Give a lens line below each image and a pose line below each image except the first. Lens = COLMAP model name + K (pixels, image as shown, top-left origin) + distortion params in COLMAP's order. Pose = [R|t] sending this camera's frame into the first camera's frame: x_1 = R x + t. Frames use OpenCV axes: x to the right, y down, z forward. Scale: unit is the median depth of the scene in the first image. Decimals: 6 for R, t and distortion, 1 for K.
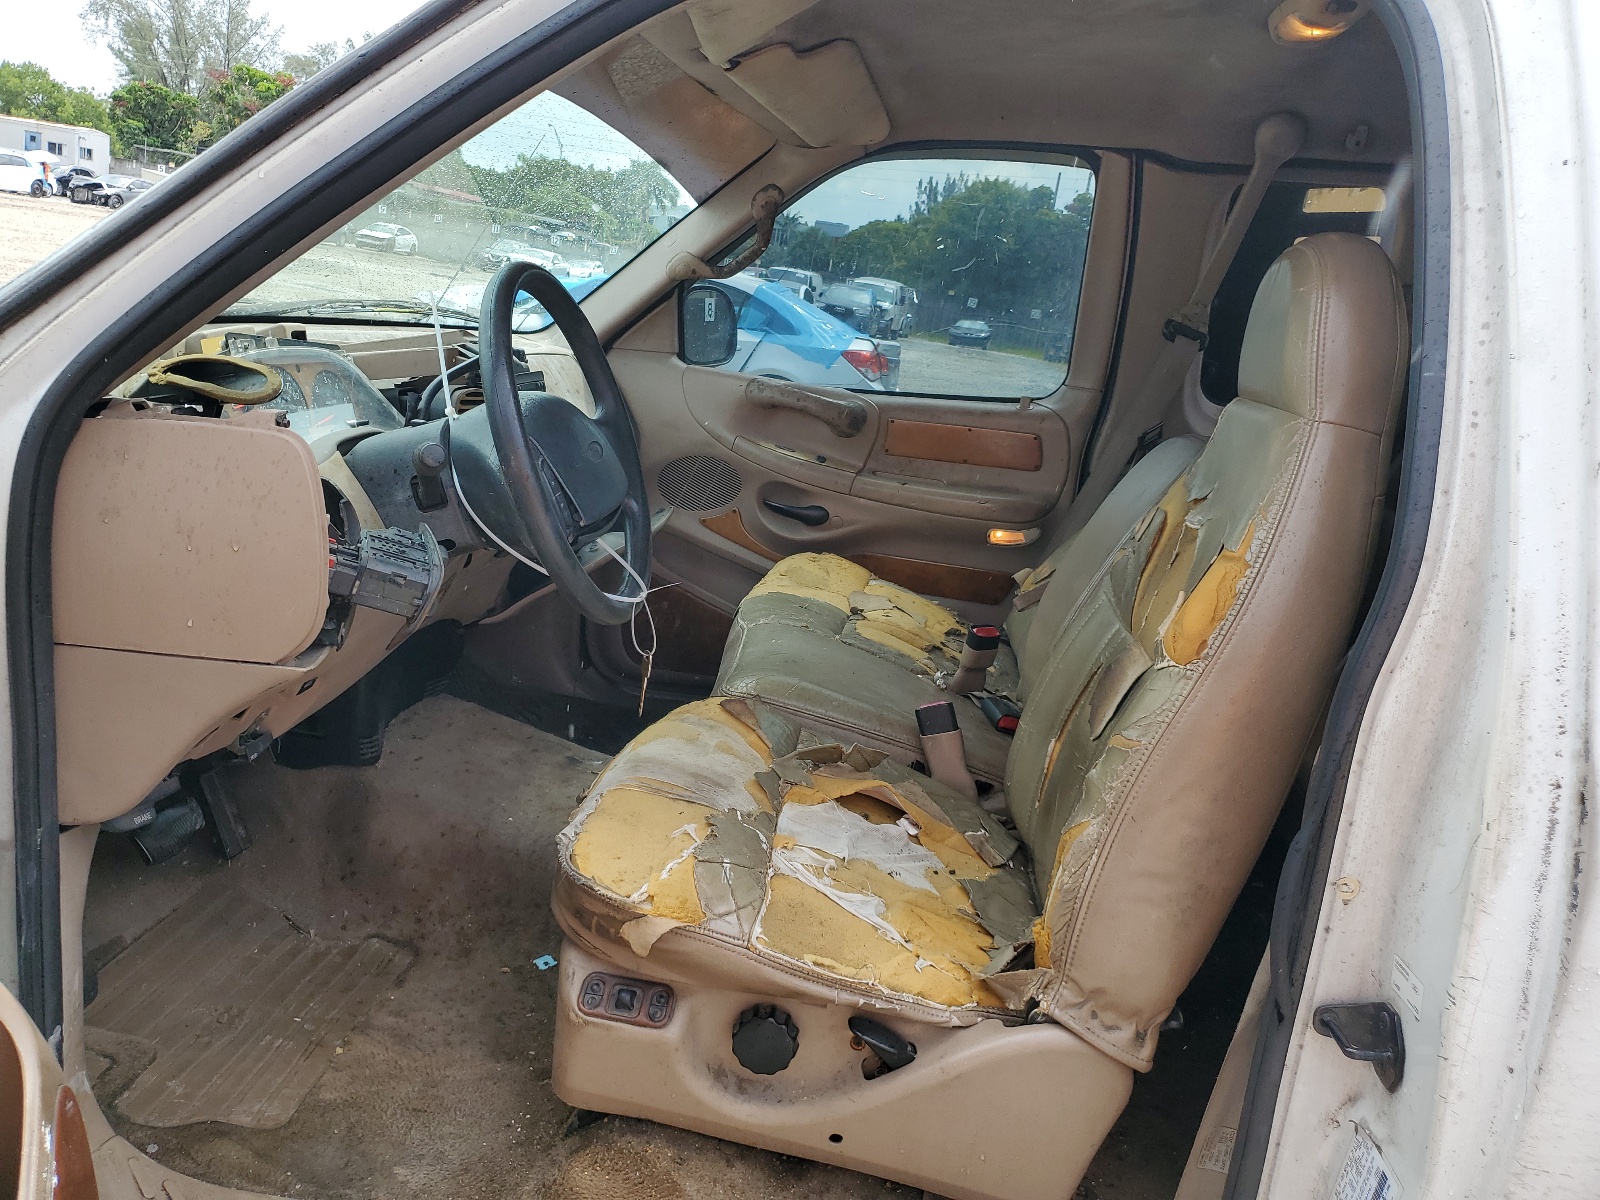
lens RADIAL K [[1217.3, 0, 801.3], [0, 1217.3, 603.8], [0, 0, 1]] dist [0.001266, -0.003694]
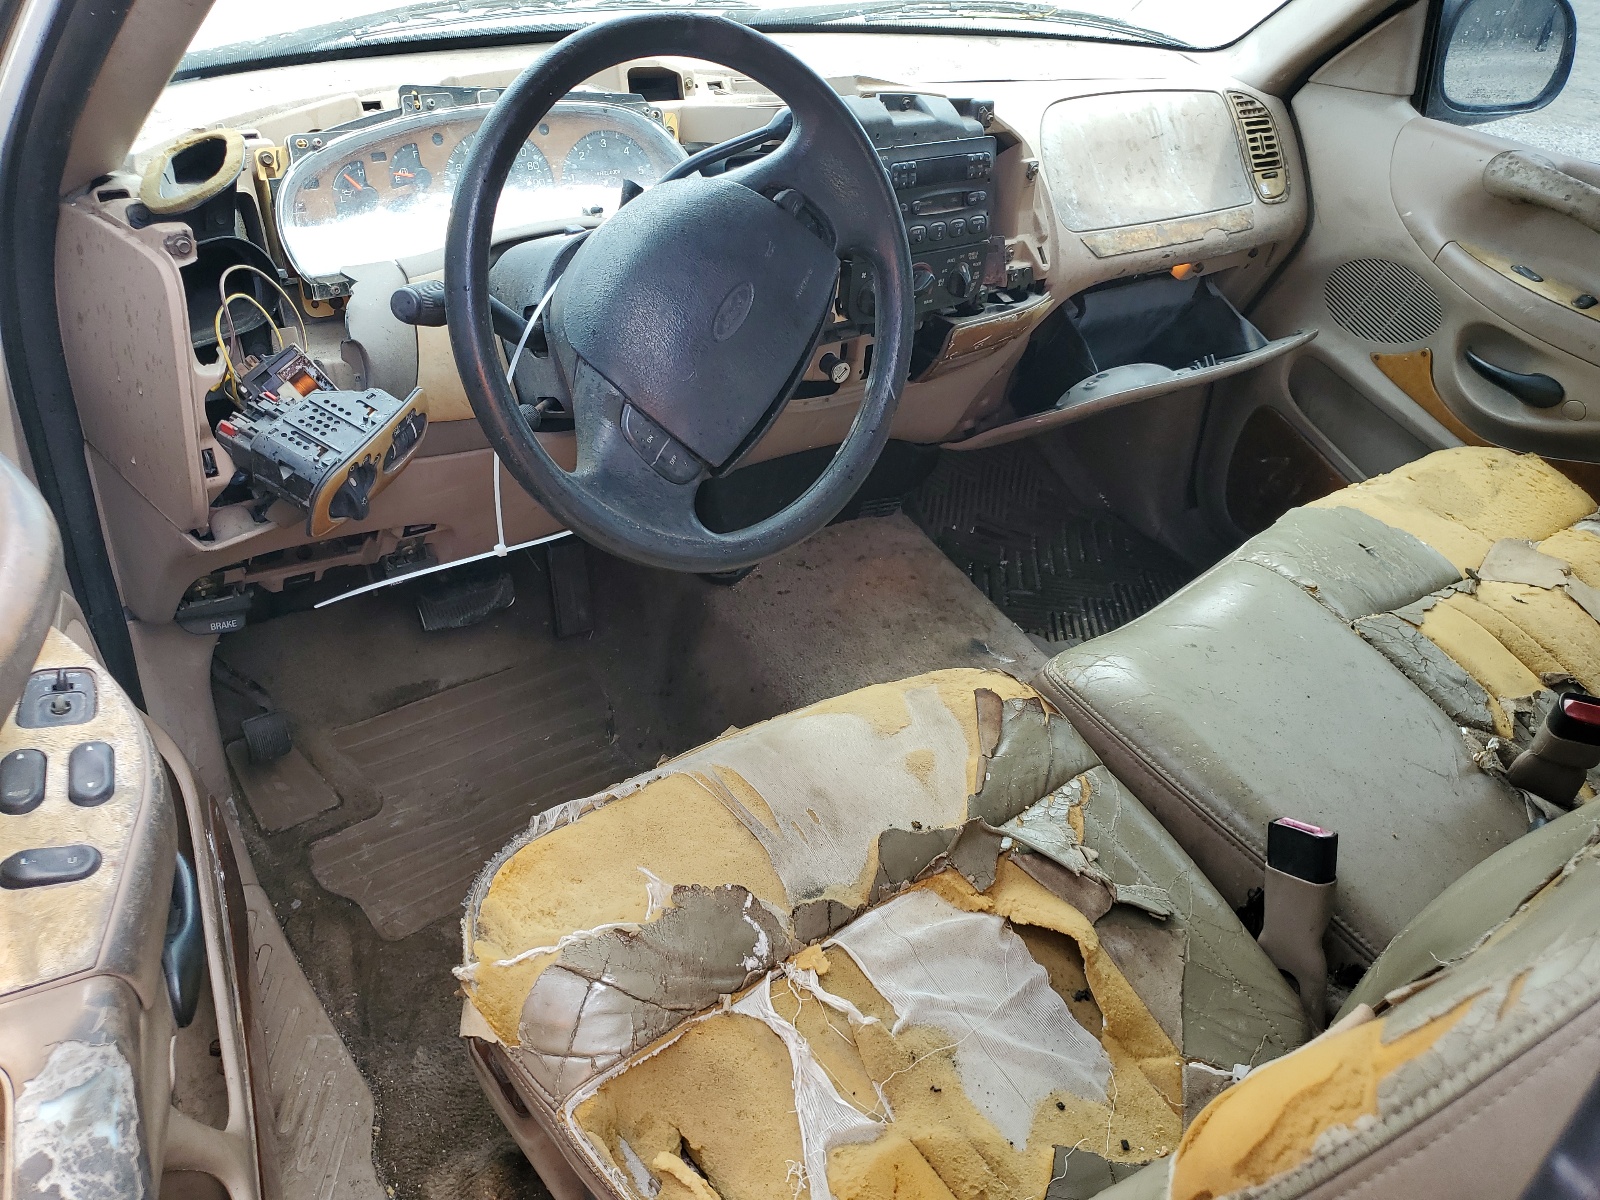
lens RADIAL K [[1217.3, 0, 799.1], [0, 1217.3, 594.4], [0, 0, 1]] dist [0.001266, -0.003694]
pose [[0.705377, 0.340016, -0.621959, 0.166505], [-0.175236, 0.933853, 0.311786, -0.102801], [0.686830, -0.110937, 0.718302, 0.278773]]
